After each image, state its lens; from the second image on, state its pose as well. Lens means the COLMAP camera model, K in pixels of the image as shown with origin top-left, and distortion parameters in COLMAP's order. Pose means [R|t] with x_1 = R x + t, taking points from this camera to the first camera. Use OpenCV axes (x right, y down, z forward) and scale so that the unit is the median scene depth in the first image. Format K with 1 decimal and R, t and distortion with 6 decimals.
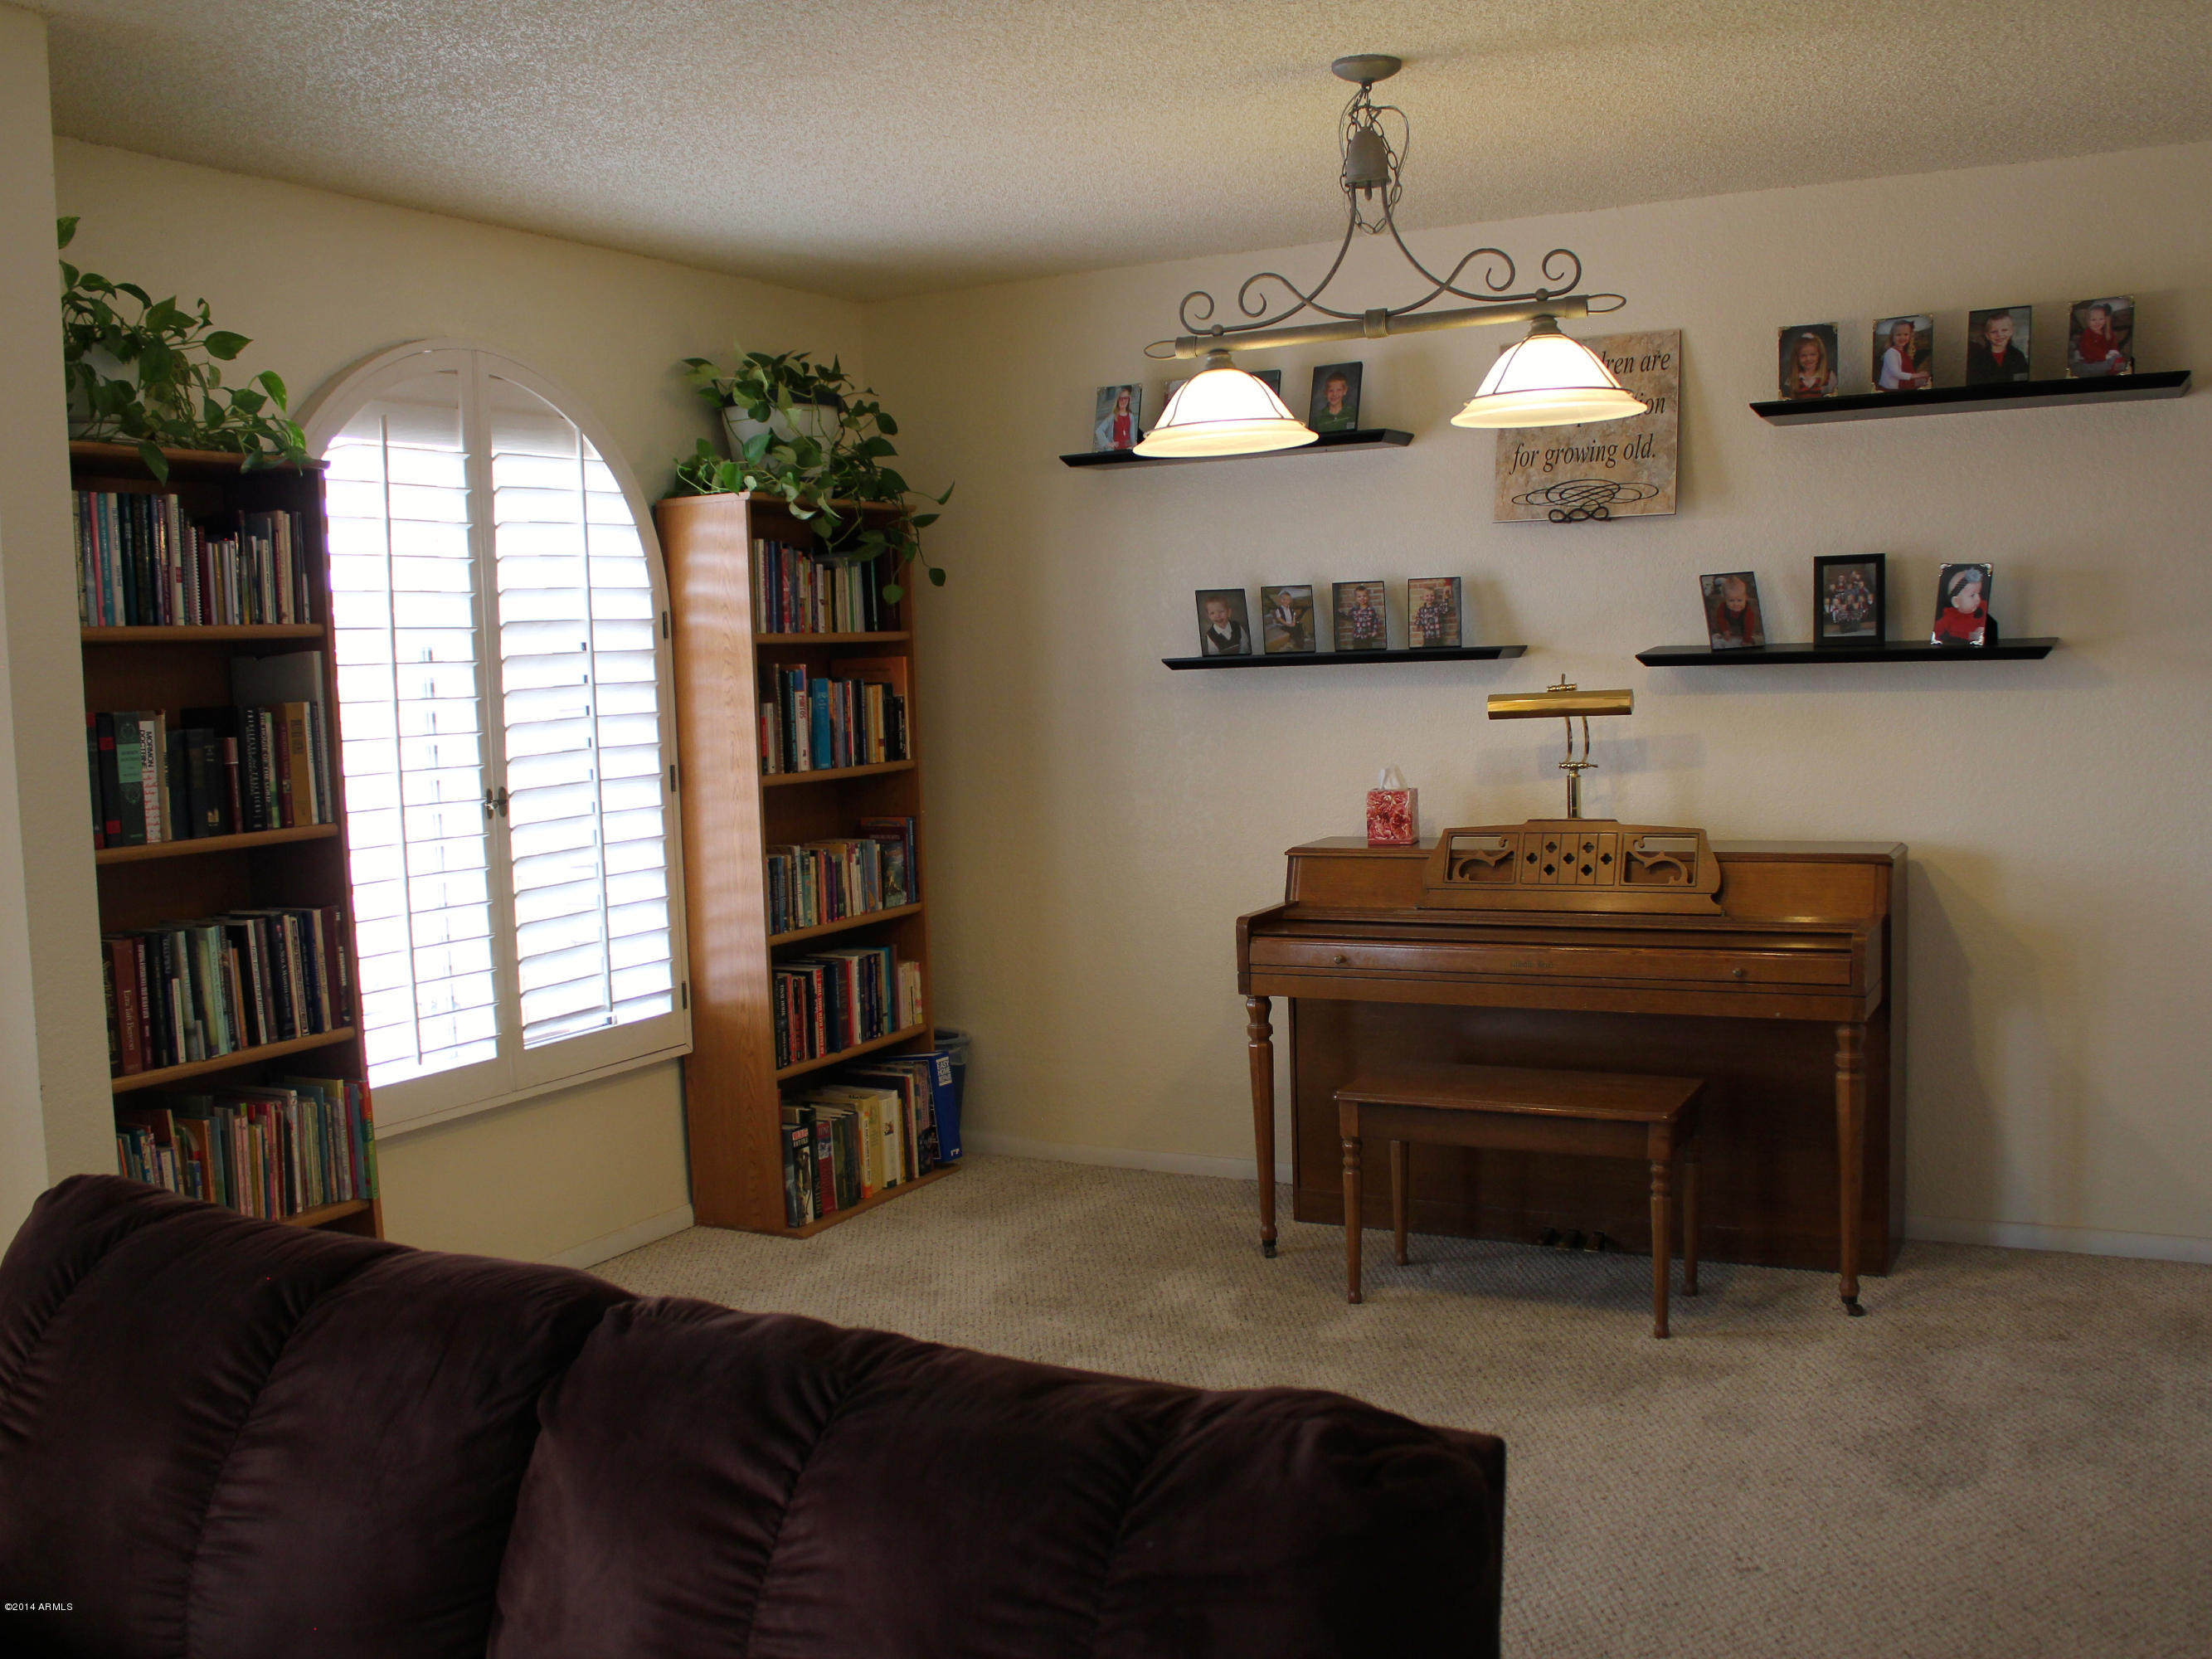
lens RADIAL K [[2085.5, 0, 1106.0], [0, 2085.5, 829.5], [0, 0, 1]] dist [-0.160652, 0.141856]
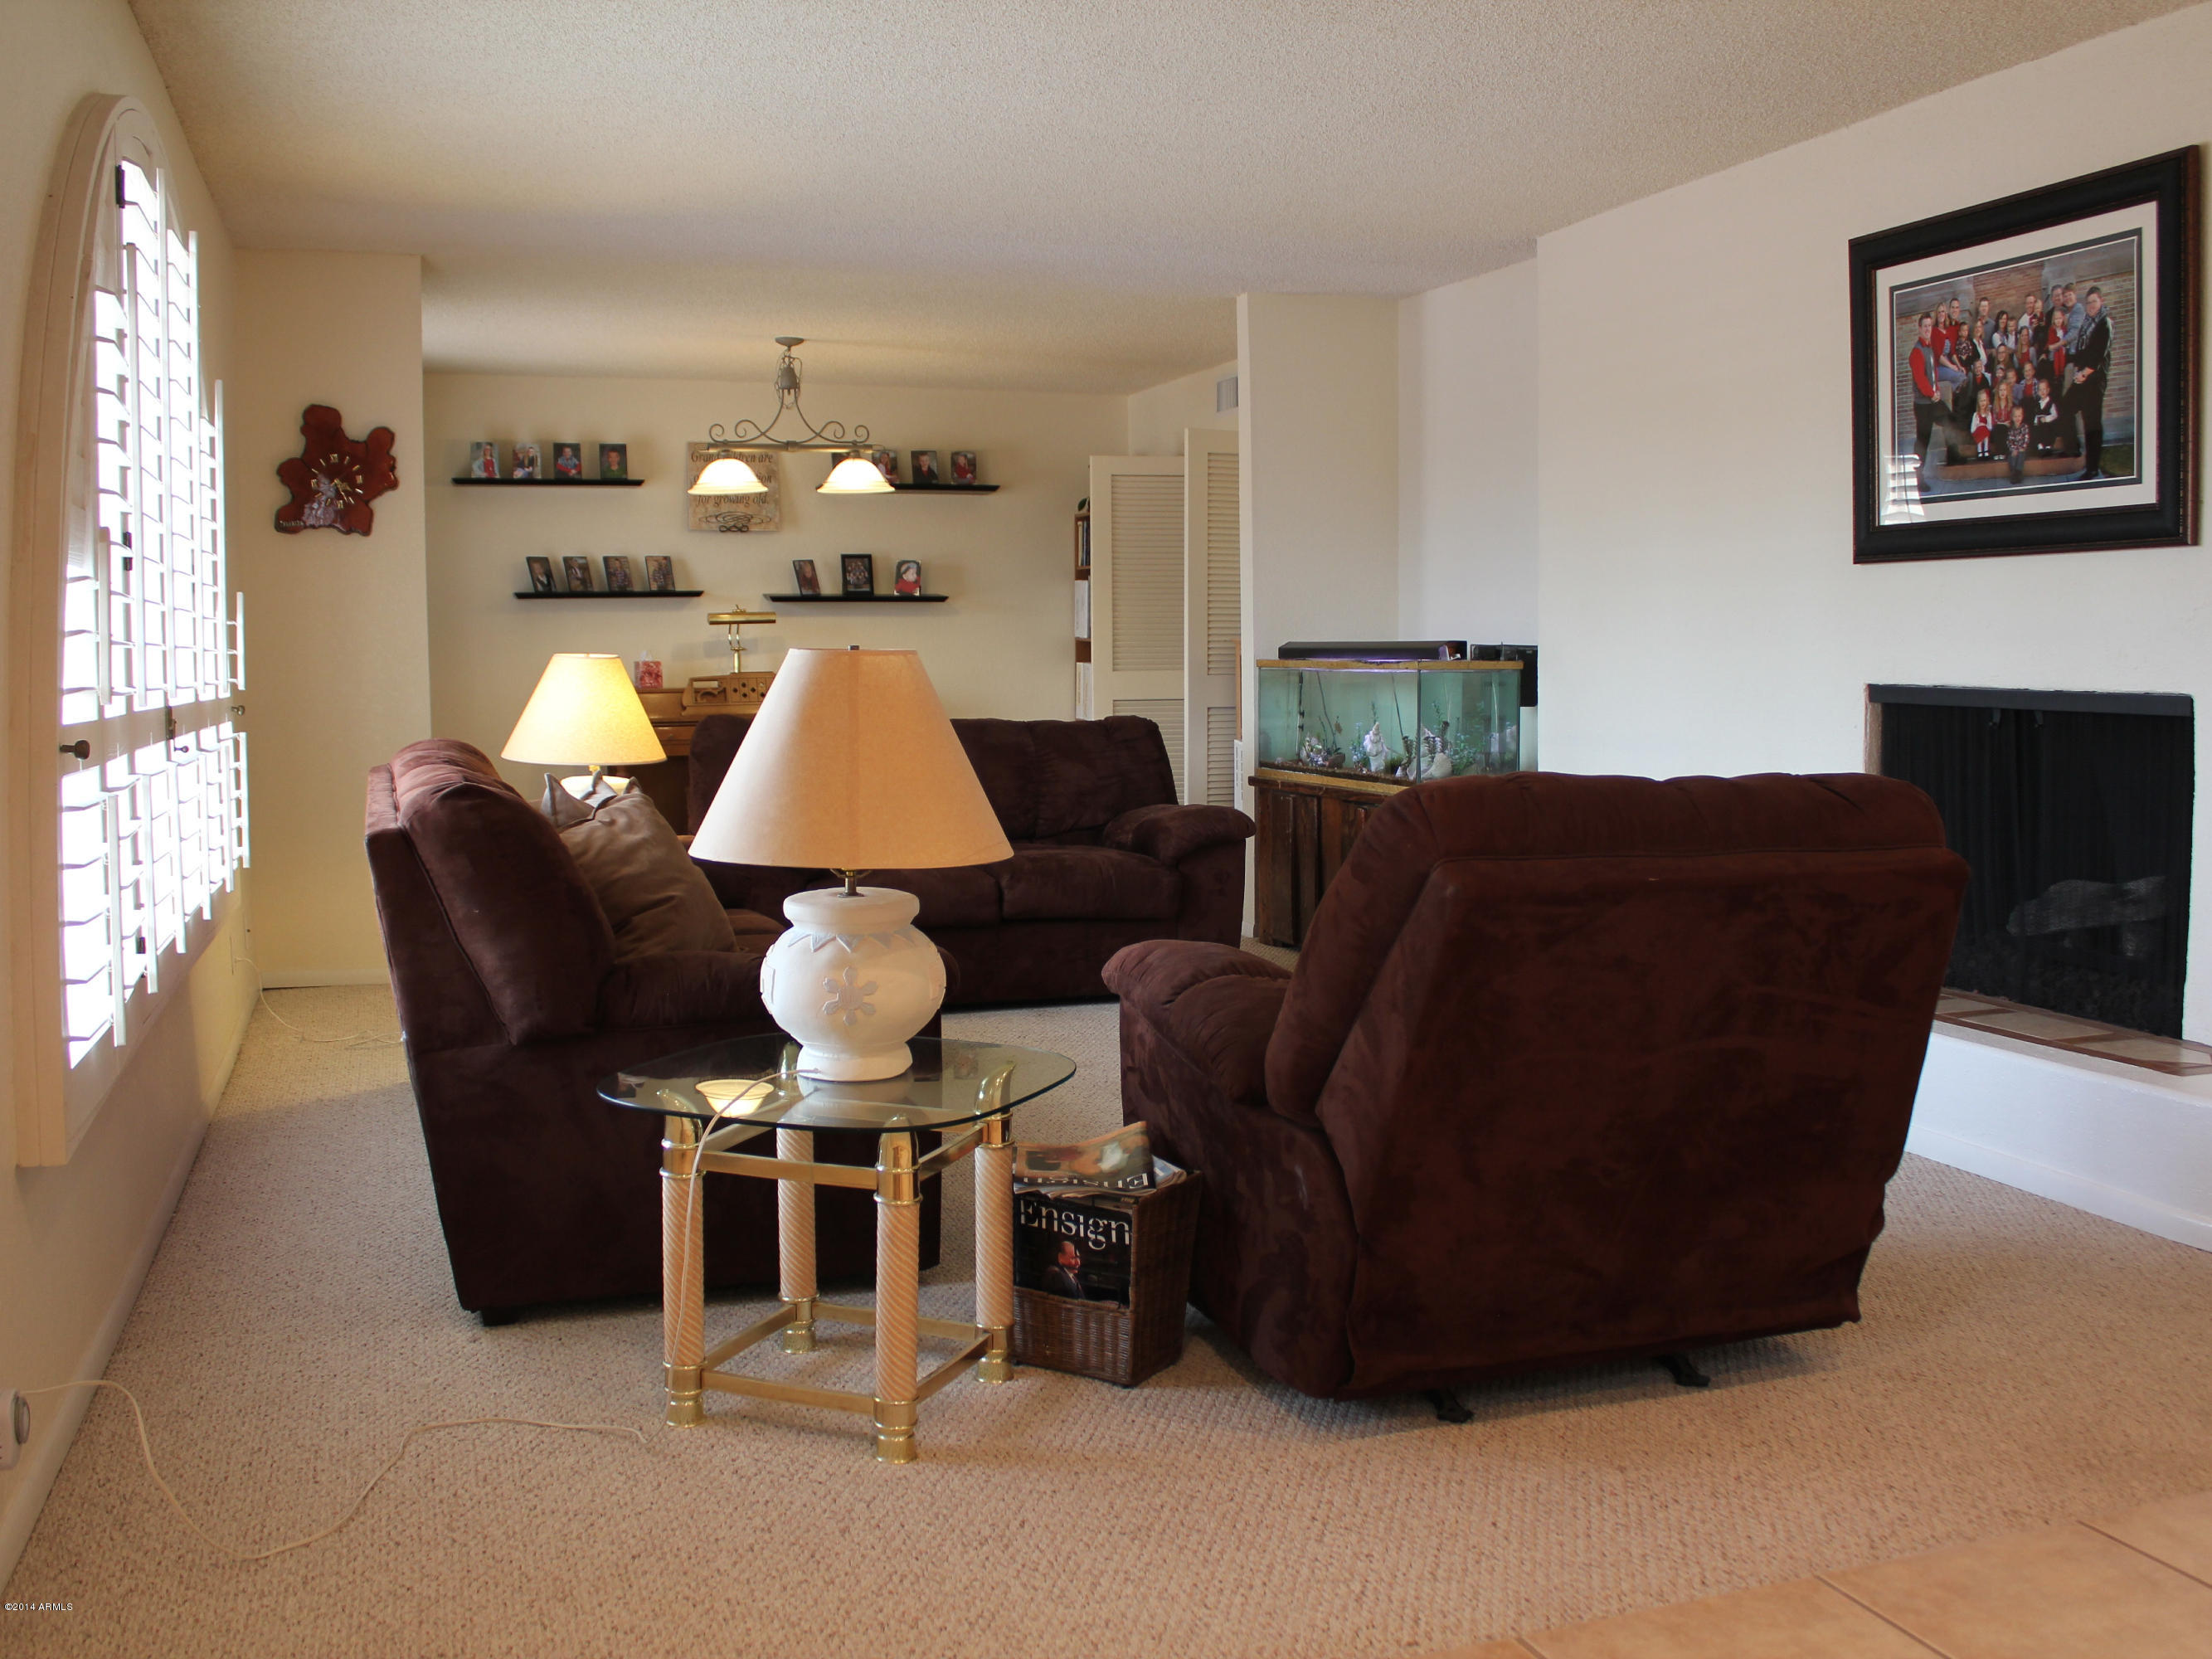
lens RADIAL K [[2085.5, 0, 1106.0], [0, 2085.5, 829.5], [0, 0, 1]] dist [-0.160652, 0.141856]
pose [[0.673107, -0.033126, 0.738803, -1.108430], [0.043718, 0.999032, 0.004963, 0.161843], [-0.738252, 0.028958, 0.673903, -0.697419]]
